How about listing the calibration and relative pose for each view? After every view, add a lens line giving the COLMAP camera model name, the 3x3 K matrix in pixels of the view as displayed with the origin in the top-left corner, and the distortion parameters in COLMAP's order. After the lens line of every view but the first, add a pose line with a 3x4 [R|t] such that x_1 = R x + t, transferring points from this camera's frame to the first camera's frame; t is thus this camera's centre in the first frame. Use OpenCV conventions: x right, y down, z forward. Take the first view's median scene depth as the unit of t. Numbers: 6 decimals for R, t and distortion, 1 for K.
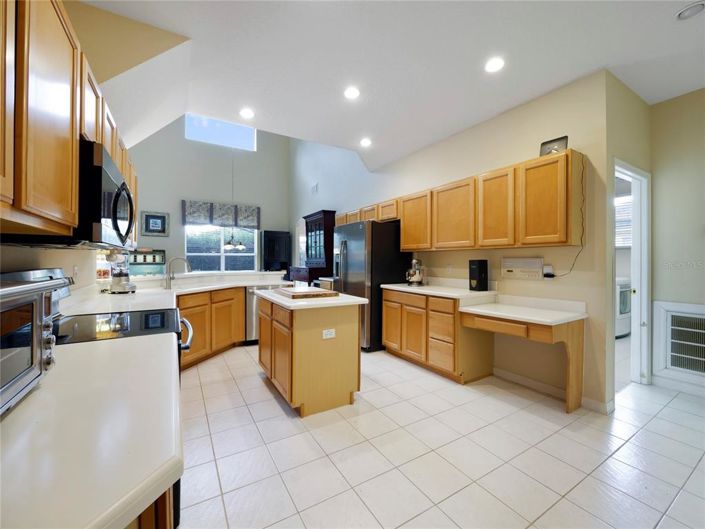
lens RADIAL K [[290.9, 0, 349.0], [0, 290.9, 262.2], [0, 0, 1]] dist [-0.008247, 0.000052]
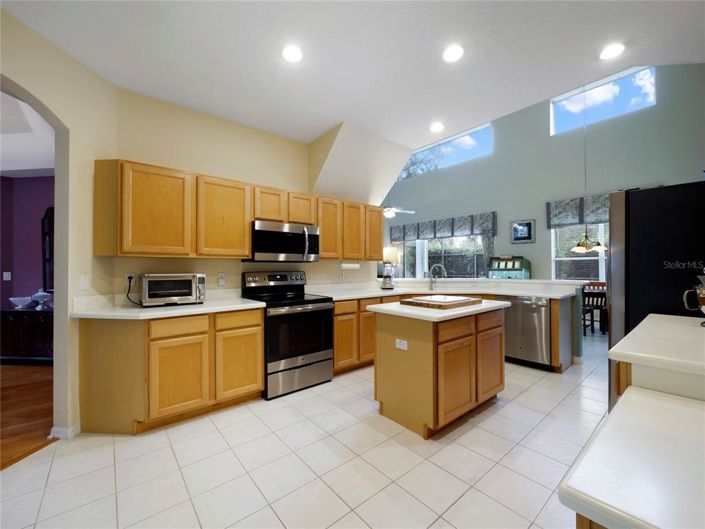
lens RADIAL K [[295.7, 0, 350.8], [0, 295.7, 258.7], [0, 0, 1]] dist [-0.001769, -0.000124]
pose [[0.153622, -0.030972, -0.987644, 0.285174], [0.002125, 0.999517, -0.031014, -0.002283], [0.988127, 0.002666, 0.153614, 0.222849]]
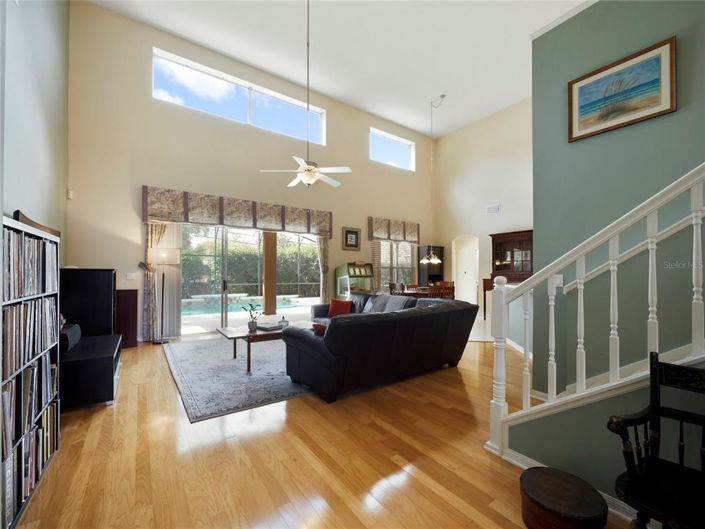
lens RADIAL K [[299.4, 0, 351.9], [0, 299.4, 274.1], [0, 0, 1]] dist [-0.002978, -0.000522]
pose [[0.996762, 0.002408, 0.080369, -0.751600], [-0.002392, 0.999997, -0.000298, -0.002131], [-0.080369, 0.000105, 0.996765, -0.099506]]
